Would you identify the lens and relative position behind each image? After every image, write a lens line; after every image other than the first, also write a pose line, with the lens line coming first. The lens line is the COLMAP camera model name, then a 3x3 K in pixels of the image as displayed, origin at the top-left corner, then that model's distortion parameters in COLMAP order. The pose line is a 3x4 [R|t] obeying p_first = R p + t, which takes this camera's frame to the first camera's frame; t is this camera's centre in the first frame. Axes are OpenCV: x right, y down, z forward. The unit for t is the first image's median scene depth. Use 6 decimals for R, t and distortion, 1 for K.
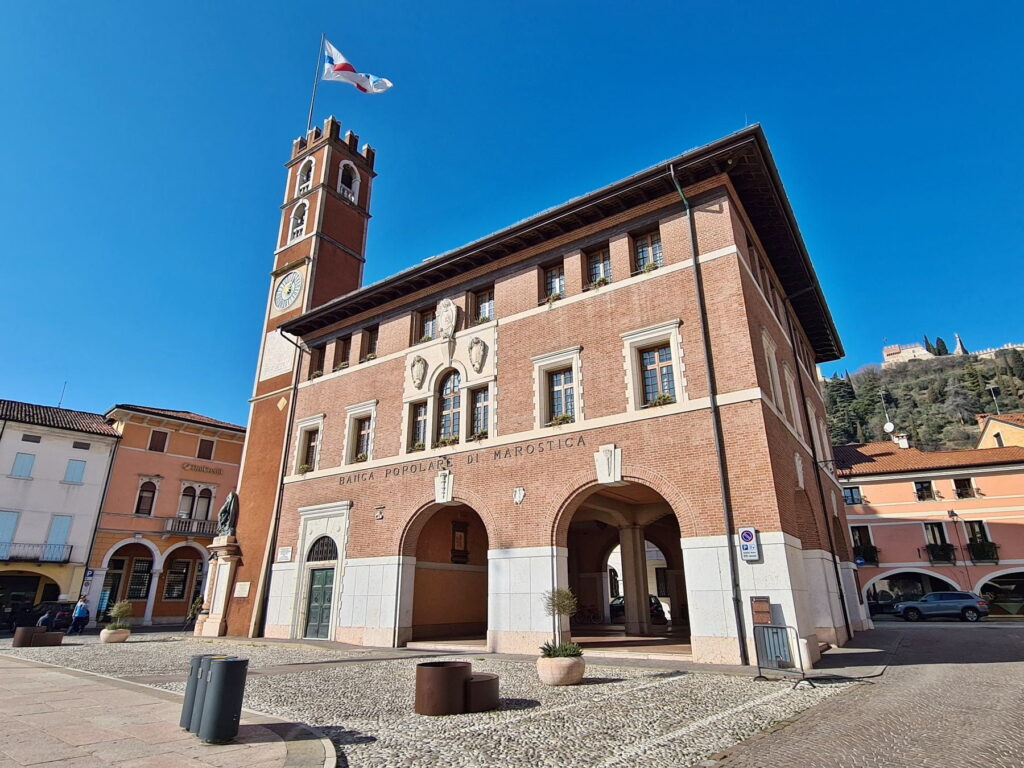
lens RADIAL K [[574.7, 0, 515.3], [0, 574.7, 374.7], [0, 0, 1]] dist [-0.006576, -0.000818]
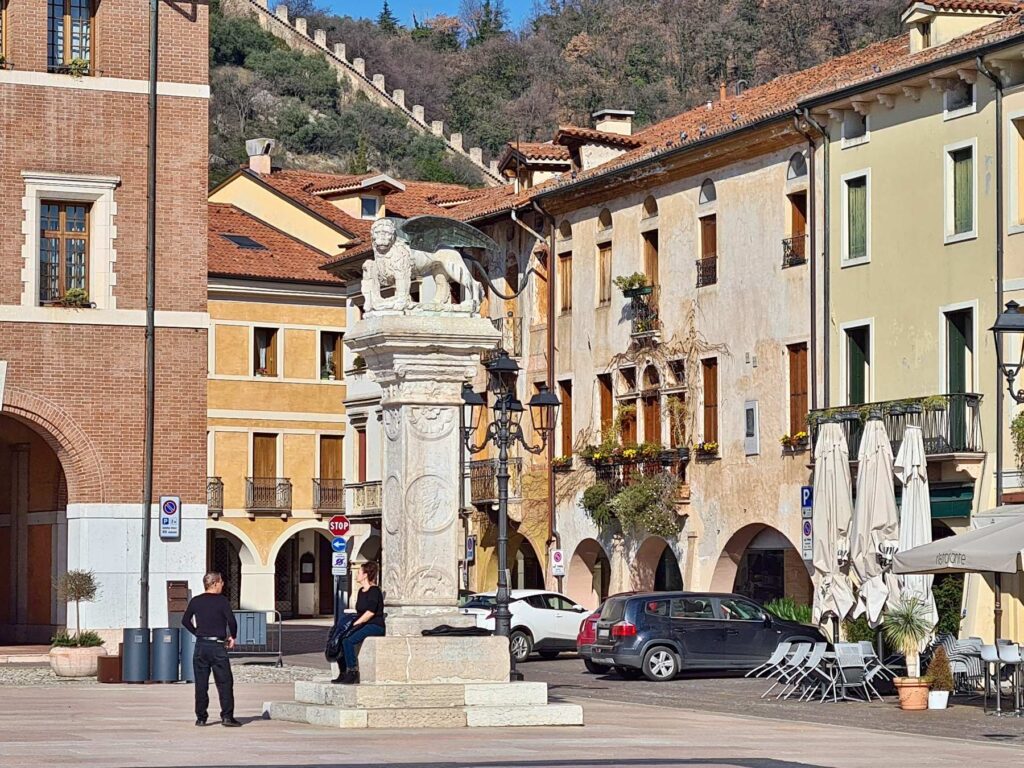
lens RADIAL K [[3543.1, 0, 512.0], [0, 3543.1, 384.0], [0, 0, 1]] dist [0.089439, 0.706913]
pose [[0.467106, 0.051115, 0.882723, -3.276697], [-0.322742, 0.939303, 0.116392, -0.527263], [-0.823195, -0.339260, 0.455251, -1.363526]]
